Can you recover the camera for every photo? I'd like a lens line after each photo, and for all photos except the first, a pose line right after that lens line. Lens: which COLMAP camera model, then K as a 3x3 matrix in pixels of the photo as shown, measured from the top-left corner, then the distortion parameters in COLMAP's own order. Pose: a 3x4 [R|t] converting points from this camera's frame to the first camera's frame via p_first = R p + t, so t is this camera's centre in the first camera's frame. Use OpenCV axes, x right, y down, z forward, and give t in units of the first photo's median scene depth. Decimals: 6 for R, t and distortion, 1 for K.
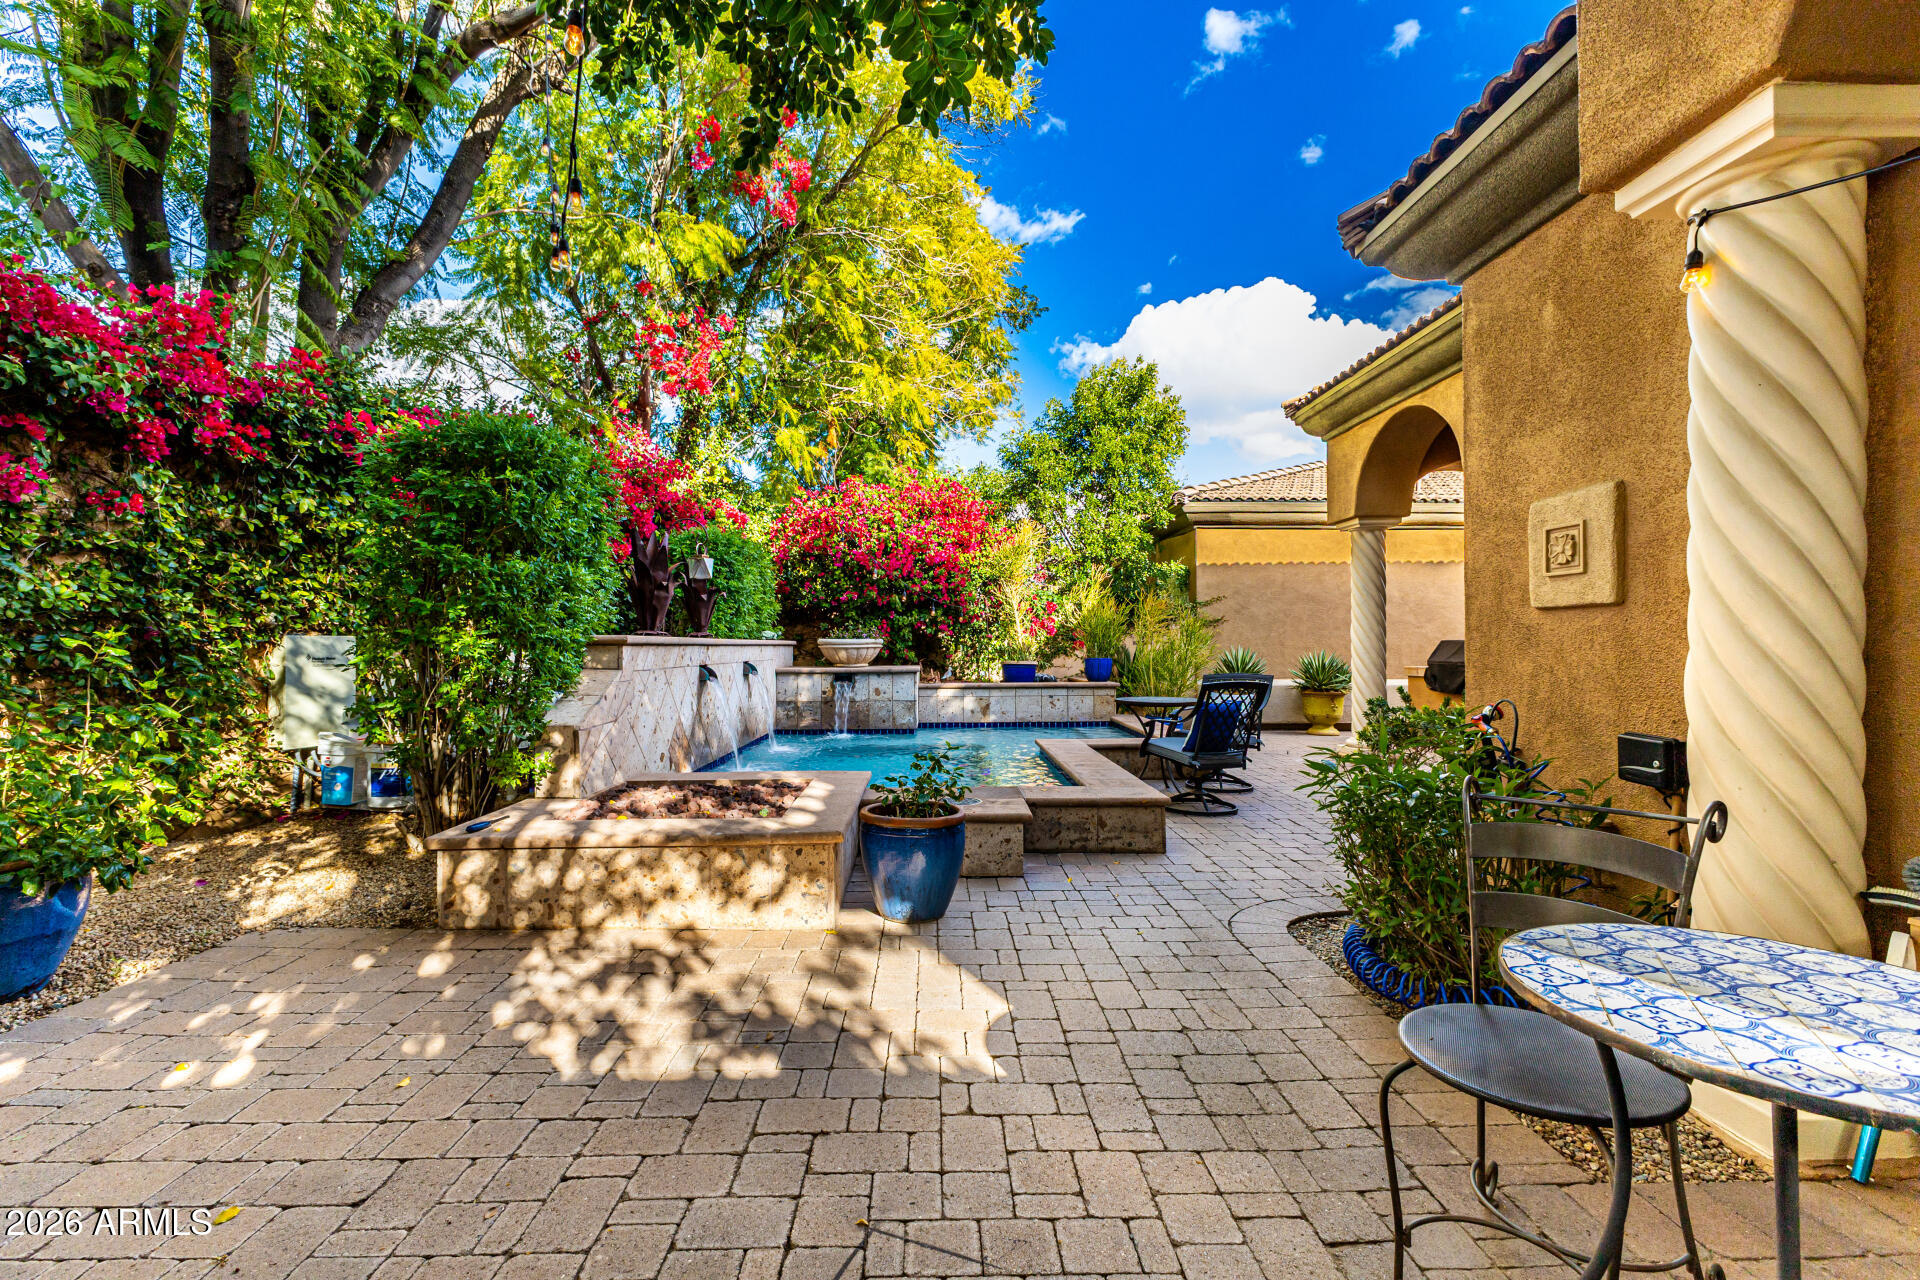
lens RADIAL K [[848.0, 0, 960.0], [0, 848.0, 640.0], [0, 0, 1]] dist [-0.000172, -0.000512]
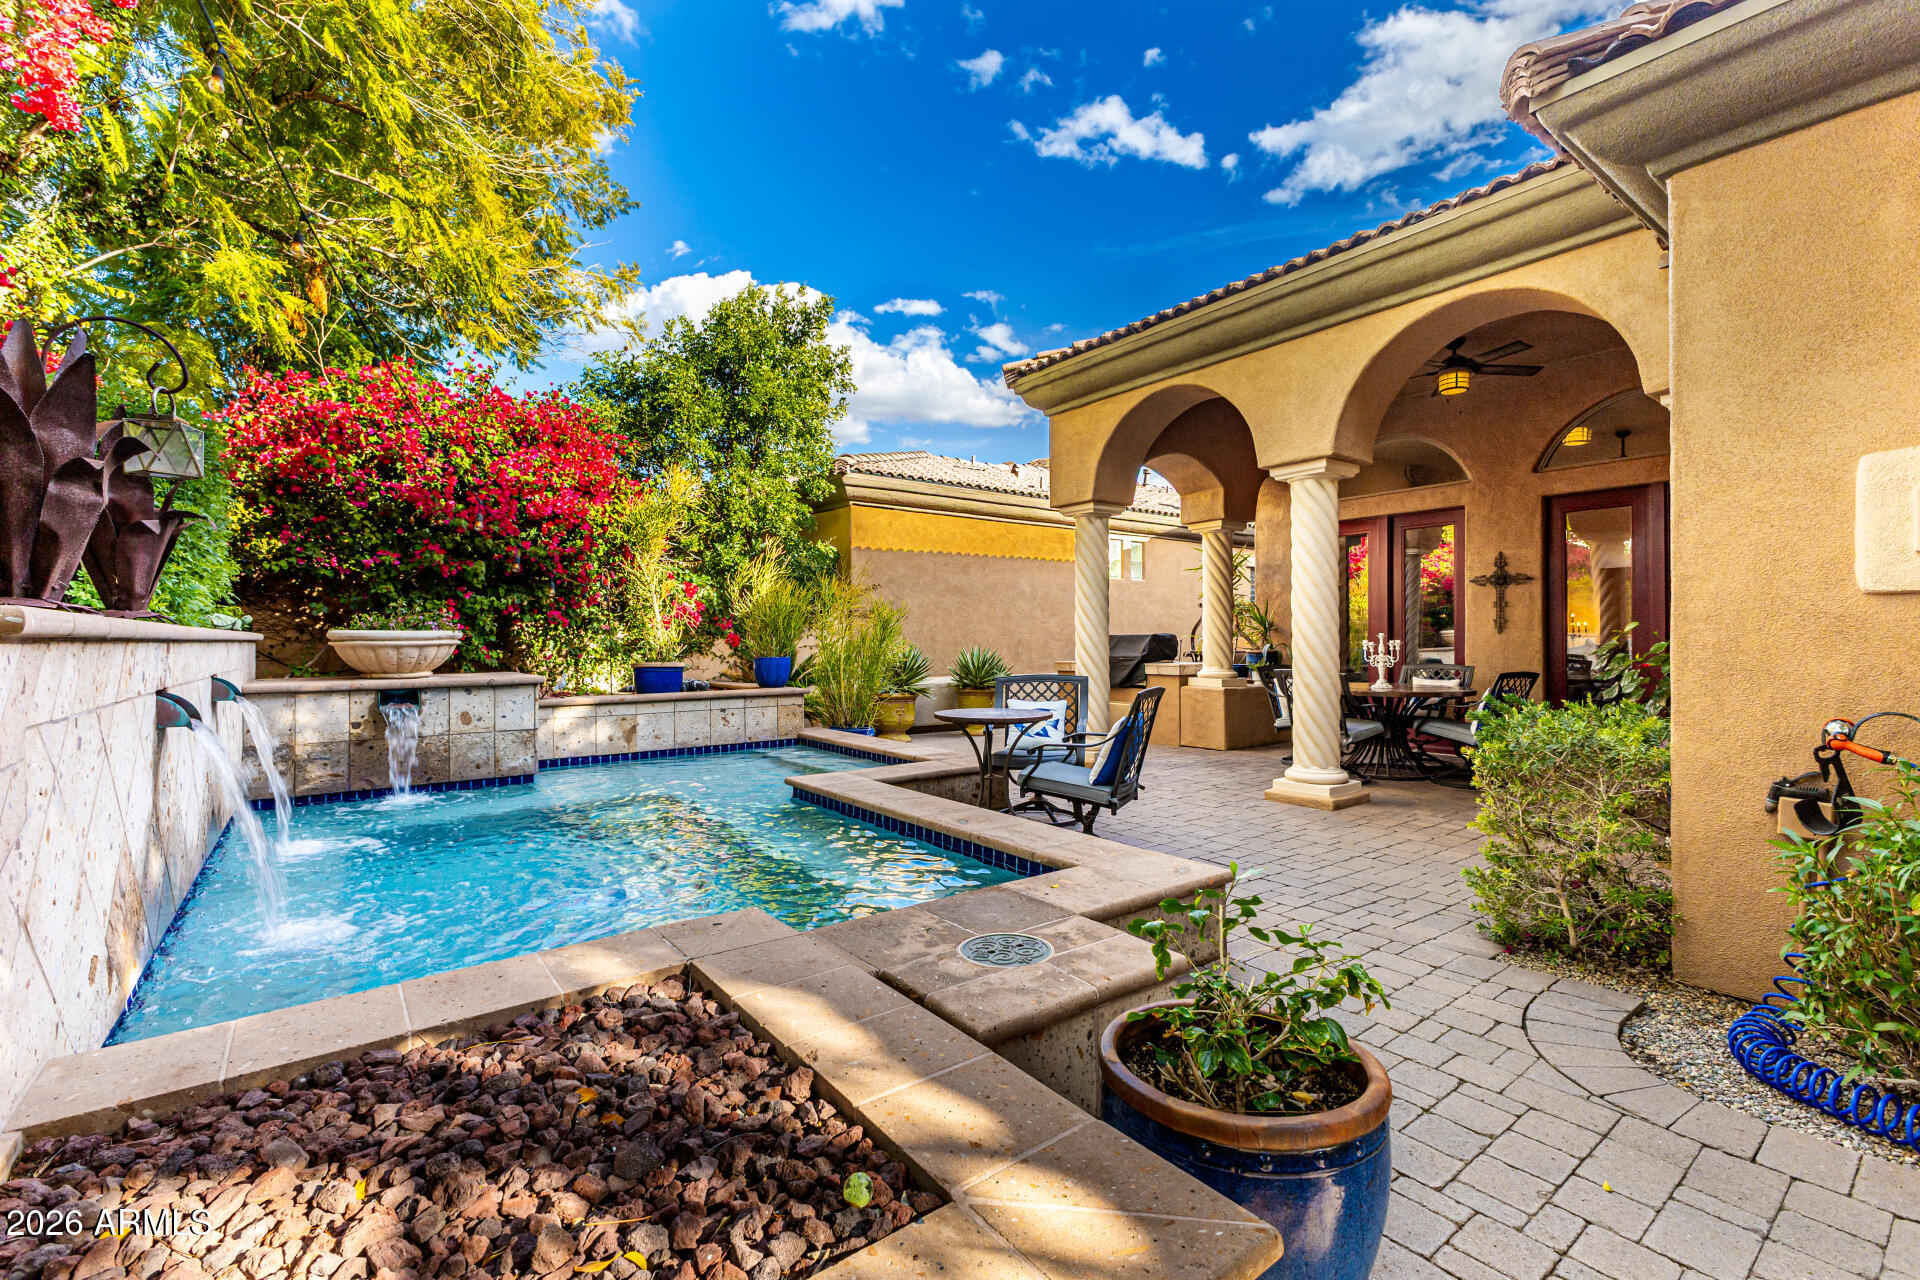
lens RADIAL K [[835.8, 0, 970.6], [0, 835.8, 641.3], [0, 0, 1]] dist [0.000048, -0.000212]
pose [[0.806280, -0.002277, 0.591529, -0.148723], [-0.001790, 0.999979, 0.006289, 0.001833], [-0.591531, -0.006130, 0.806259, 0.287828]]
